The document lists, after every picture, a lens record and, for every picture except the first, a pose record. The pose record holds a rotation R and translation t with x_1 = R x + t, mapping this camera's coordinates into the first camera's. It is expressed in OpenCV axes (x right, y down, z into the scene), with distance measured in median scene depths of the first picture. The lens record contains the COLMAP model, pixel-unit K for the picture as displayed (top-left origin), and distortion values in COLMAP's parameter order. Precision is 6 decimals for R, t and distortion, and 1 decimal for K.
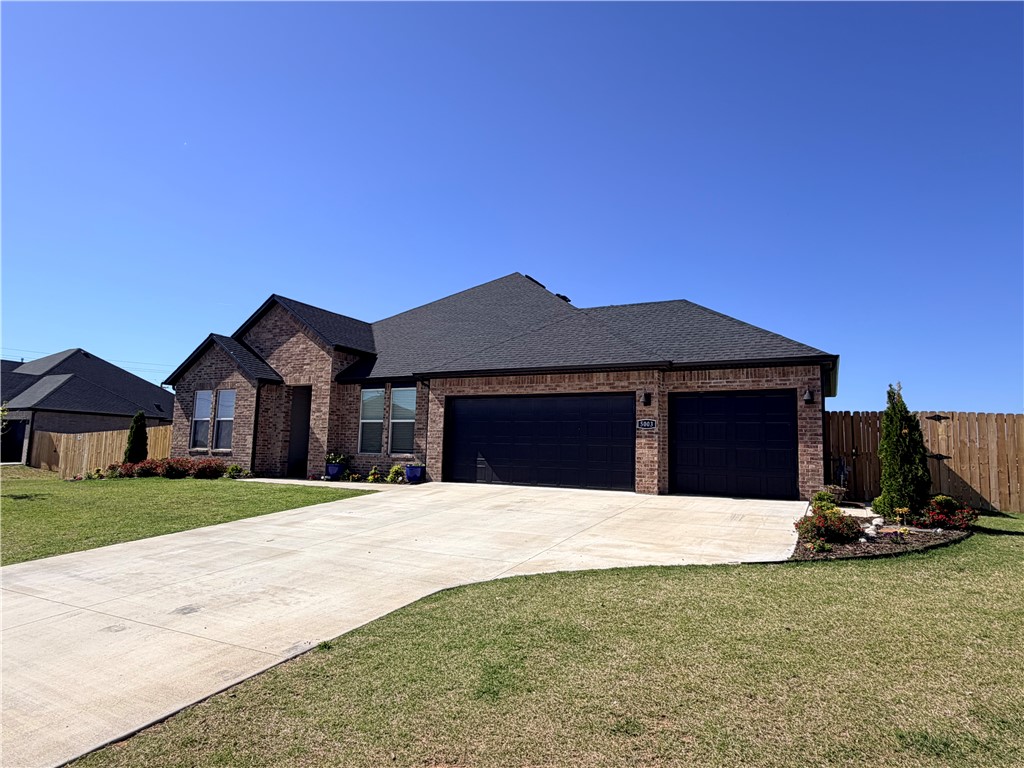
lens RADIAL K [[606.2, 0, 511.9], [0, 606.2, 385.3], [0, 0, 1]] dist [-0.000395, -0.001971]
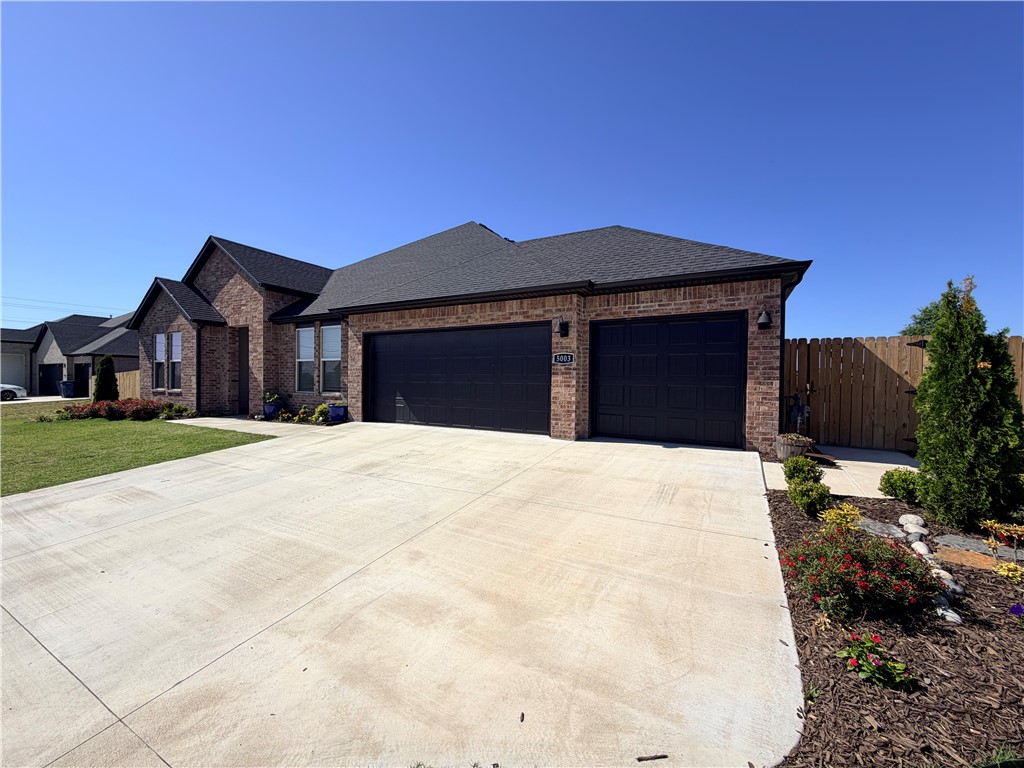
lens RADIAL K [[409.6, 0, 511.2], [0, 409.6, 385.2], [0, 0, 1]] dist [0.001033, -0.000159]
pose [[0.999753, -0.018887, -0.011722, 0.134457], [0.020246, 0.991389, 0.129374, 0.021822], [0.009177, -0.129580, 0.991527, 0.367485]]
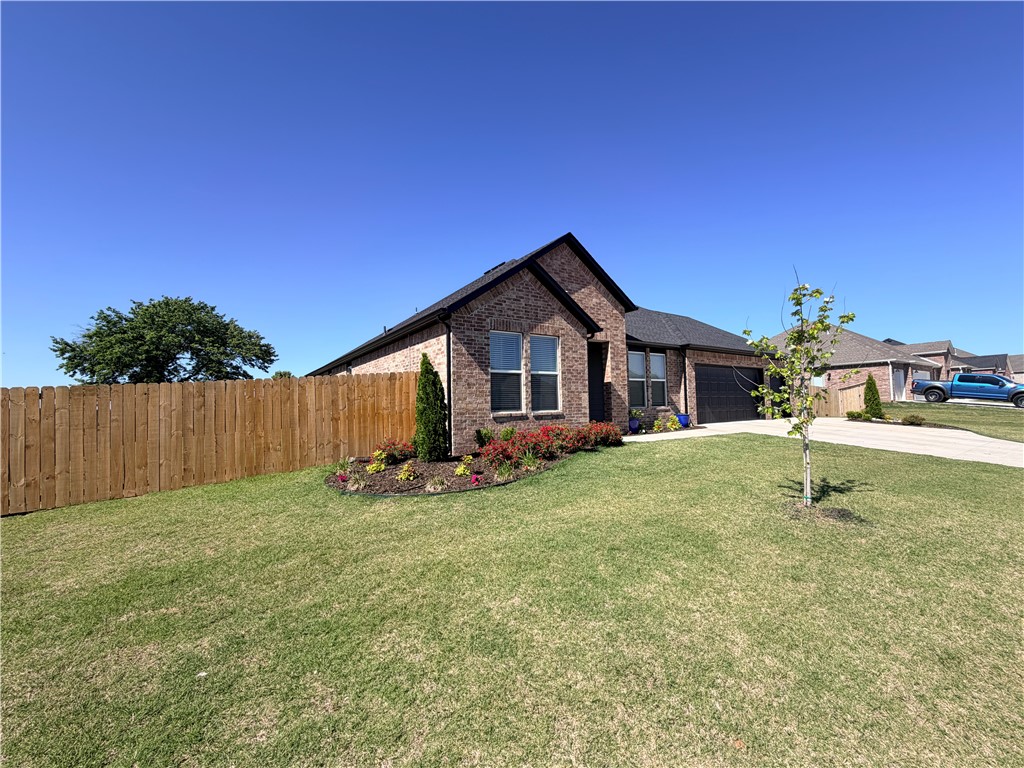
lens RADIAL K [[409.6, 0, 513.1], [0, 409.6, 384.1], [0, 0, 1]] dist [0.001033, -0.000159]
pose [[0.469793, 0.005977, 0.882756, -1.177869], [-0.075581, 0.996578, 0.033476, 0.067678], [-0.879535, -0.082446, 0.468637, 0.958239]]
